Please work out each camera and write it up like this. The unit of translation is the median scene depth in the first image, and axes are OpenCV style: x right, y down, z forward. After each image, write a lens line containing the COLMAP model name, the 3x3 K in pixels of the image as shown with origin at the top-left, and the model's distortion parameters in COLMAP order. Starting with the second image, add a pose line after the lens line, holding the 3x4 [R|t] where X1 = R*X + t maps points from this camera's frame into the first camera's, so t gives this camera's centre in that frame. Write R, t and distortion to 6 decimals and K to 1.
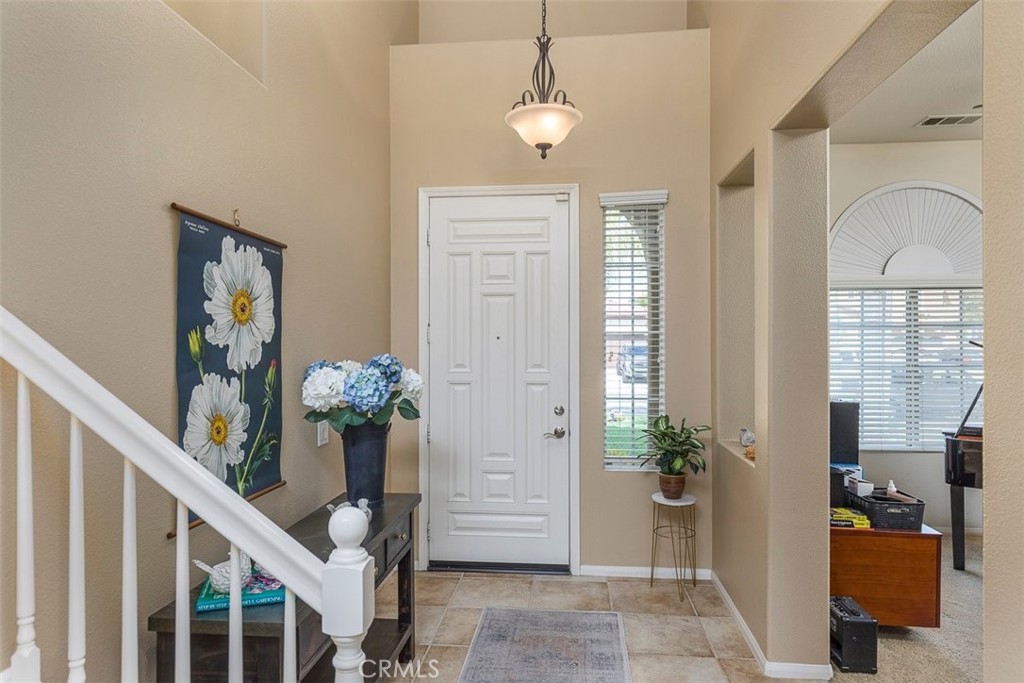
lens RADIAL K [[654.7, 0, 512.8], [0, 654.7, 341.6], [0, 0, 1]] dist [0.004455, 0.000515]
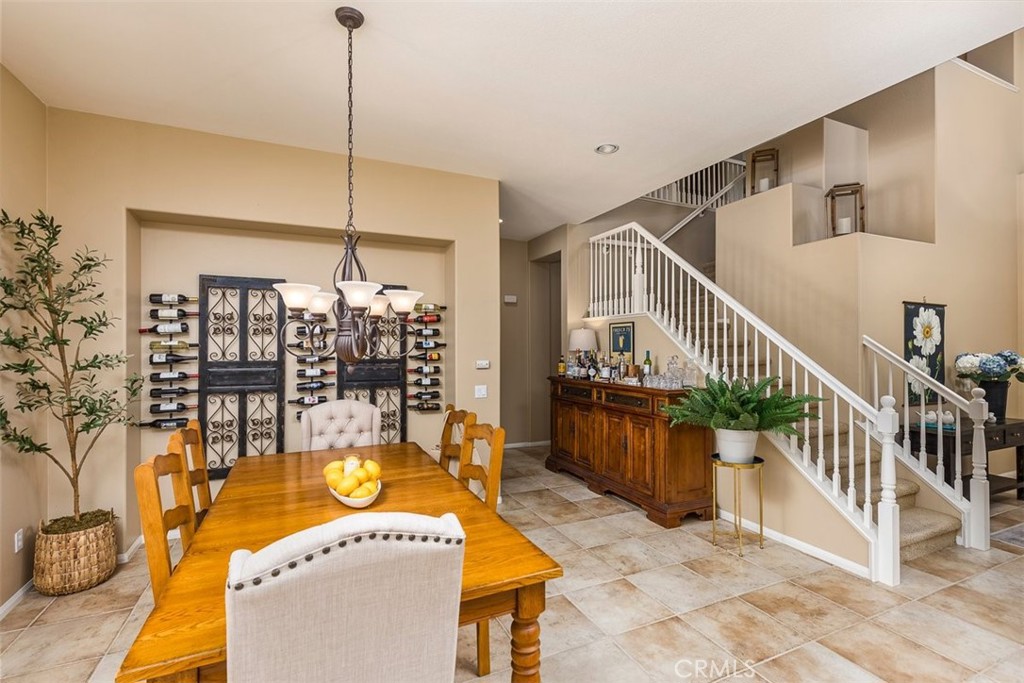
lens RADIAL K [[465.7, 0, 516.3], [0, 465.7, 341.9], [0, 0, 1]] dist [0.008713, -0.001613]
pose [[0.501736, -0.007204, -0.864991, 0.398638], [0.000314, 0.999967, -0.008146, 0.004114], [0.865020, 0.003816, 0.501722, -1.400896]]
